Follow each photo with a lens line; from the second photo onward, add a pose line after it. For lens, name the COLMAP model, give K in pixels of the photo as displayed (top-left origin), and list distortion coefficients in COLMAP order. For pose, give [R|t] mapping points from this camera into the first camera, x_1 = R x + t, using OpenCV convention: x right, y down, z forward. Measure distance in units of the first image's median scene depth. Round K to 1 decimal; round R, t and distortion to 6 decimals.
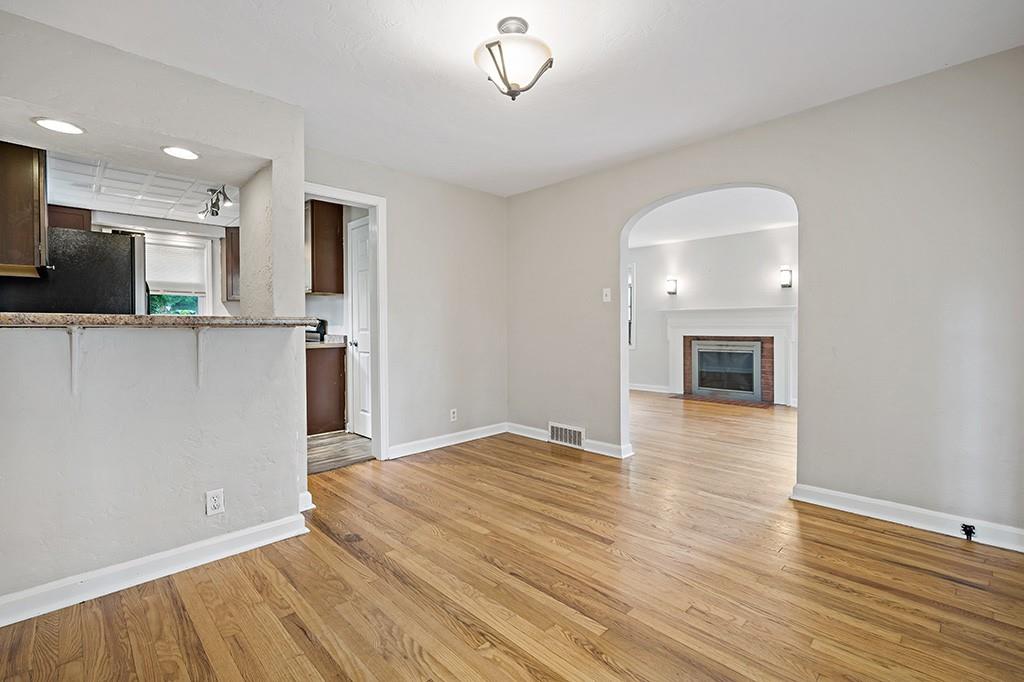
lens RADIAL K [[455.1, 0, 520.8], [0, 455.1, 318.8], [0, 0, 1]] dist [-0.005197, 0.000647]
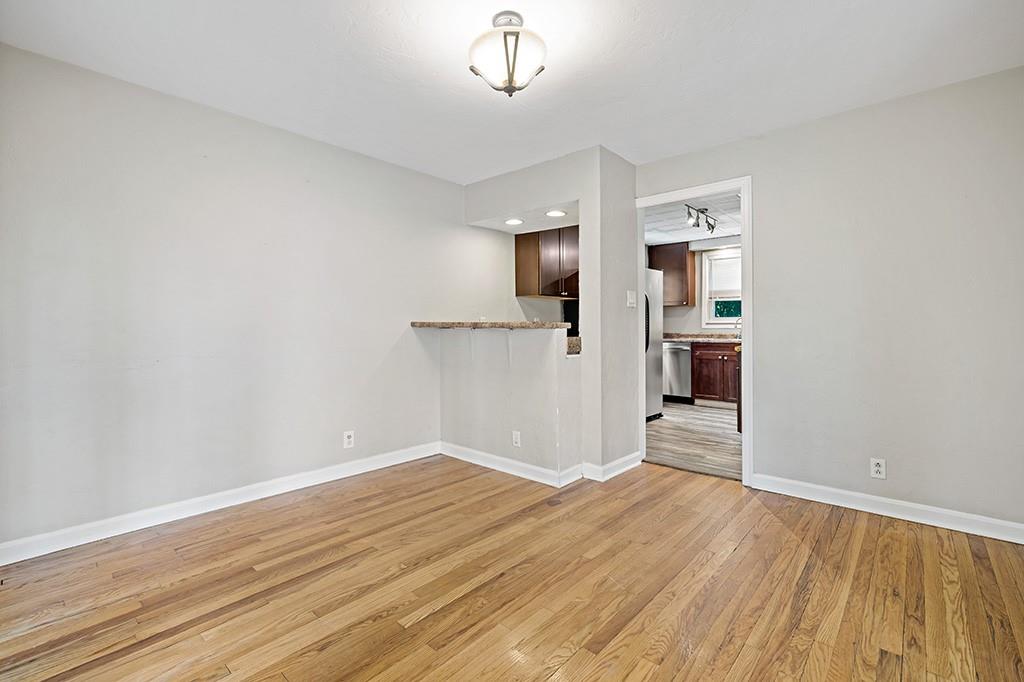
lens RADIAL K [[455.1, 0, 506.6], [0, 455.1, 337.1], [0, 0, 1]] dist [-0.005197, 0.000647]
pose [[0.049212, 0.024377, -0.998491, 0.331882], [0.015623, 0.999561, 0.025173, 0.002299], [0.998666, -0.016838, 0.048810, 0.327131]]
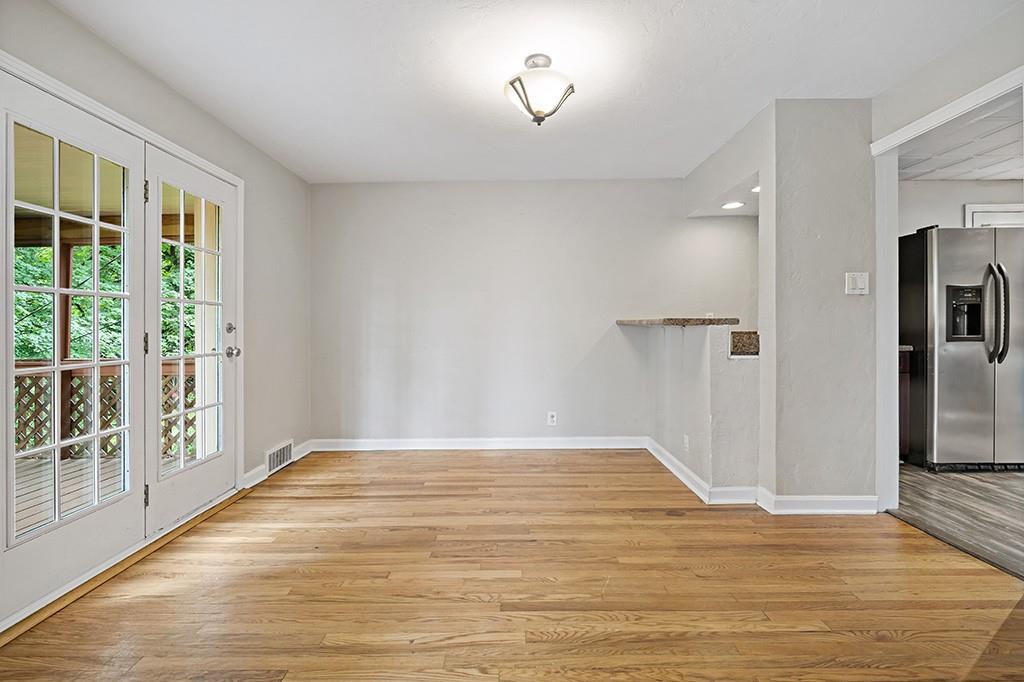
lens RADIAL K [[455.1, 0, 513.1], [0, 455.1, 328.3], [0, 0, 1]] dist [-0.005197, 0.000647]
pose [[-0.710091, 0.015471, -0.703940, 0.281432], [0.026544, 0.999636, -0.004805, 0.006865], [0.703610, -0.022097, -0.710243, 0.609244]]
